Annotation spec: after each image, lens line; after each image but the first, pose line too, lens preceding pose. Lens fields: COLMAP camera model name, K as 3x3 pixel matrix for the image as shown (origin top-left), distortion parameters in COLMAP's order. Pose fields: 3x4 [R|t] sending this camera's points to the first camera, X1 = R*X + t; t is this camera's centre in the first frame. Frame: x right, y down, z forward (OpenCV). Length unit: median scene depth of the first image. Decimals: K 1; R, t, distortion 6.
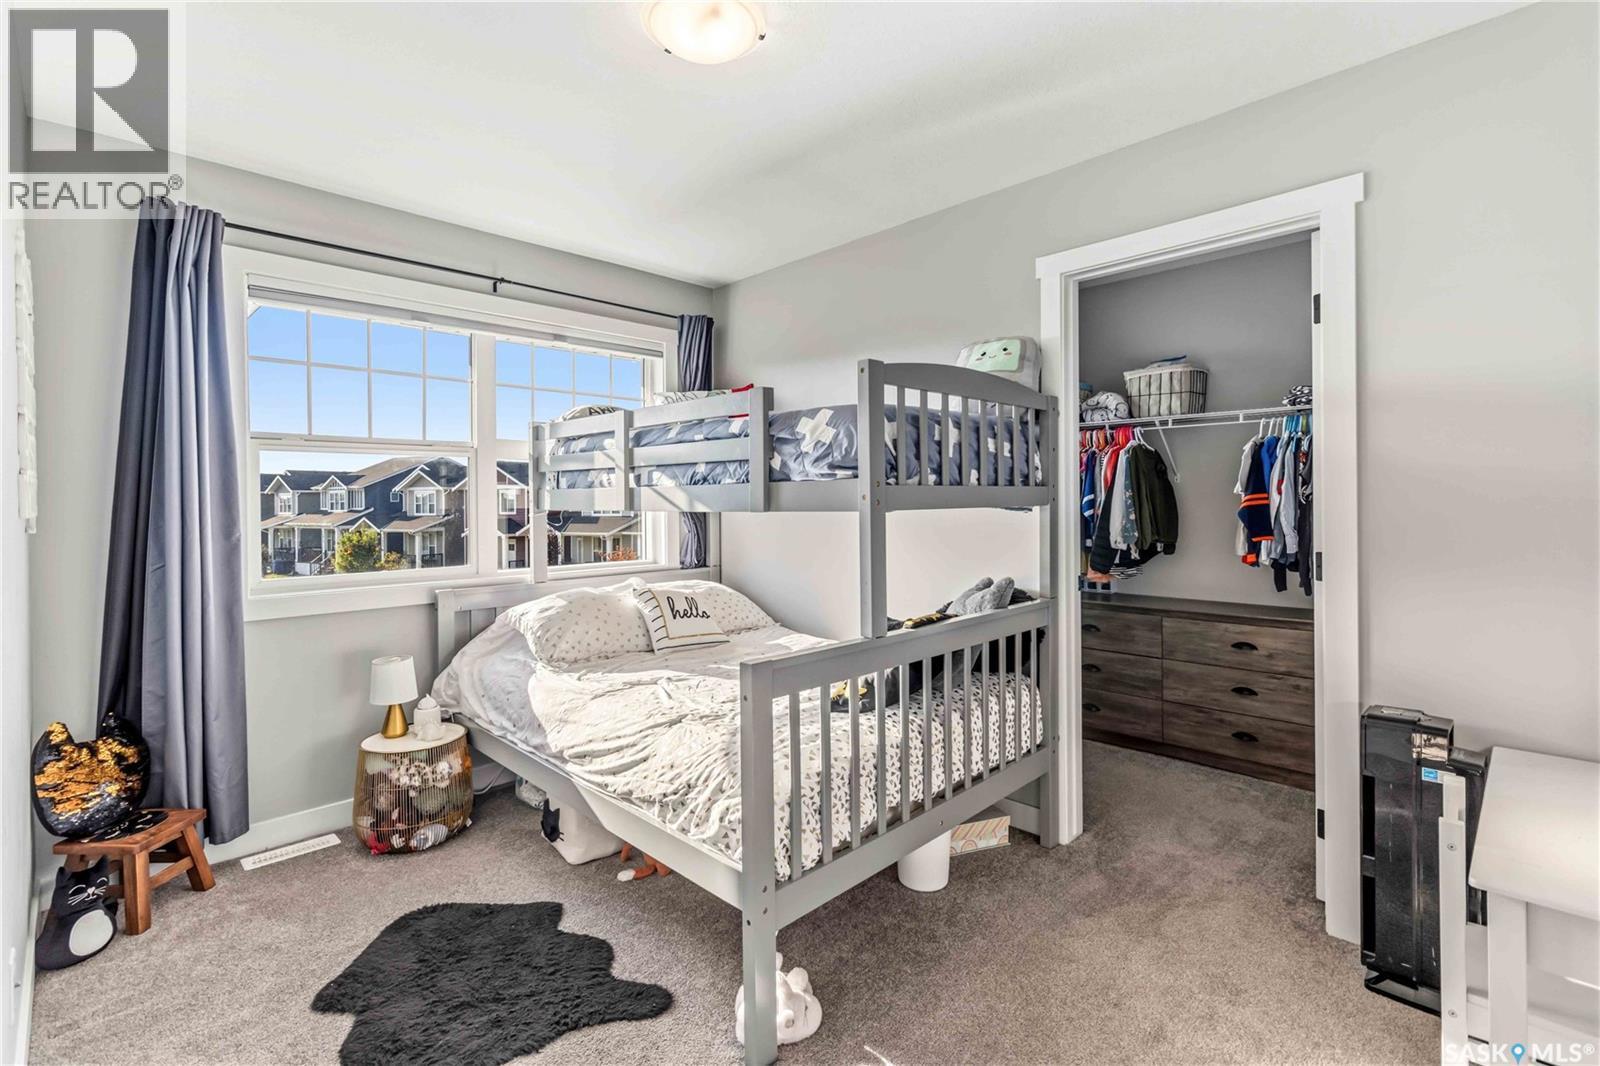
lens RADIAL K [[736.9, 0, 799.9], [0, 736.9, 517.6], [0, 0, 1]] dist [0.004637, 0.000944]
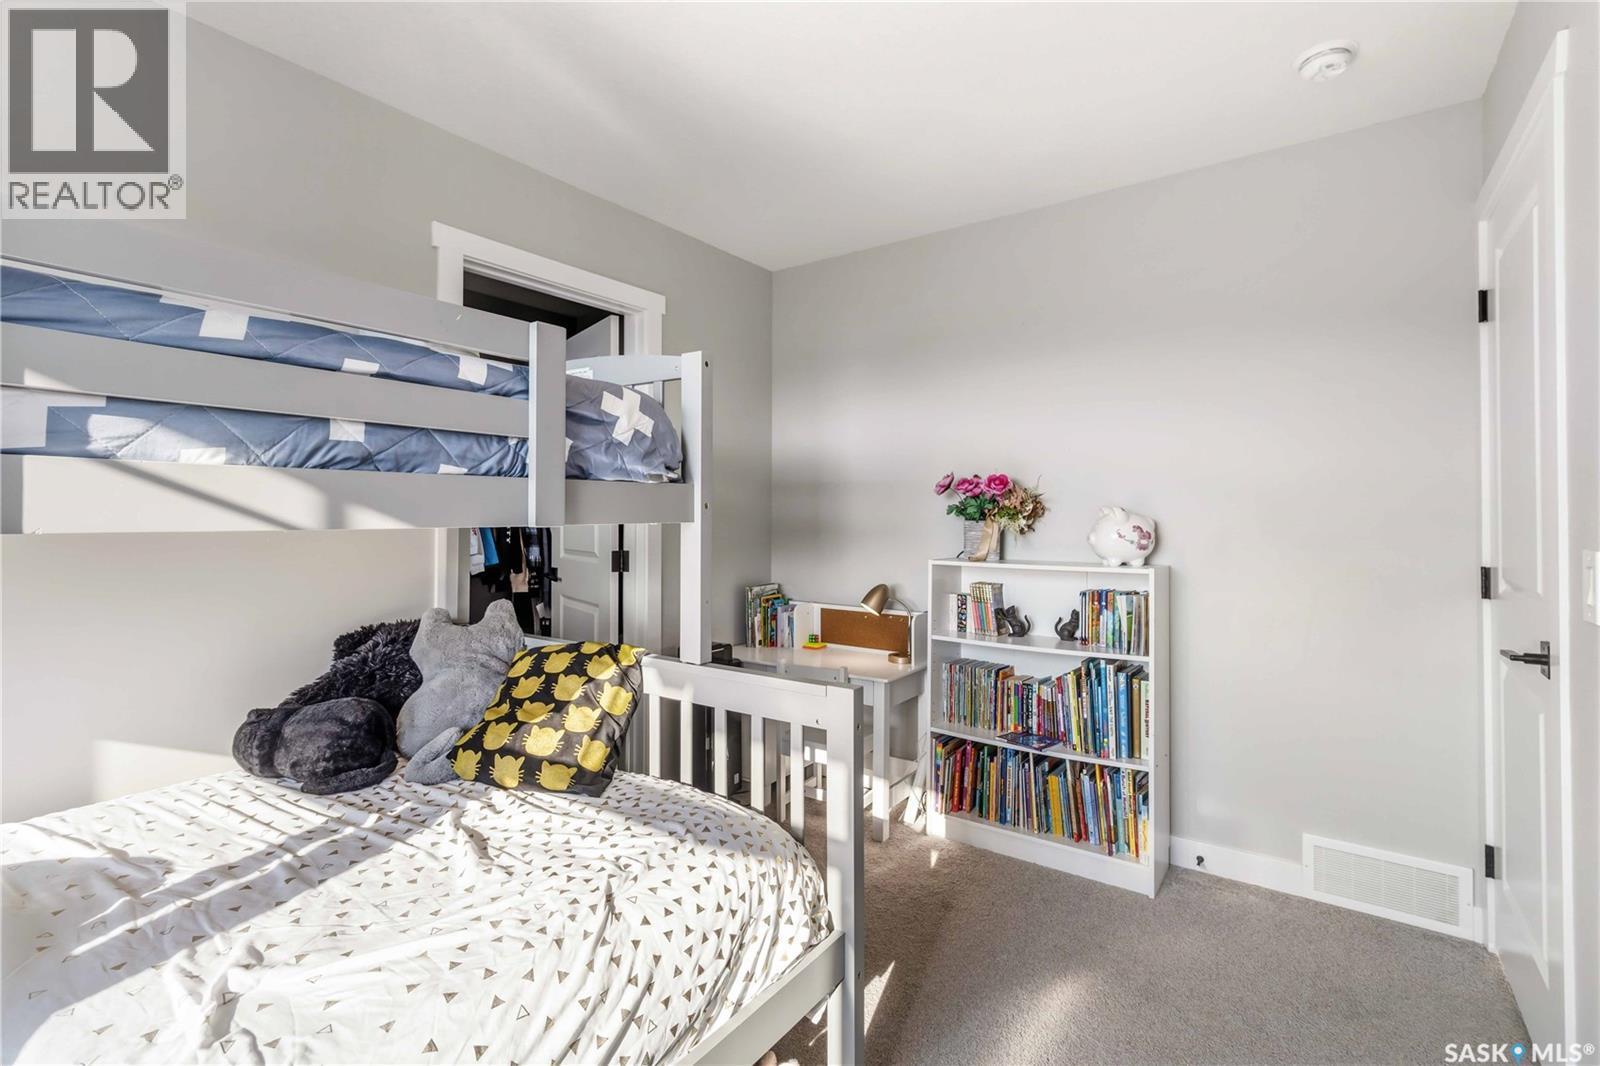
lens RADIAL K [[736.9, 0, 799.7], [0, 736.9, 520.5], [0, 0, 1]] dist [0.004637, 0.000944]
pose [[-0.162772, -0.002167, 0.986661, -0.726427], [0.017288, 0.999838, 0.005048, -0.012240], [-0.986512, 0.017879, -0.162708, 0.928190]]
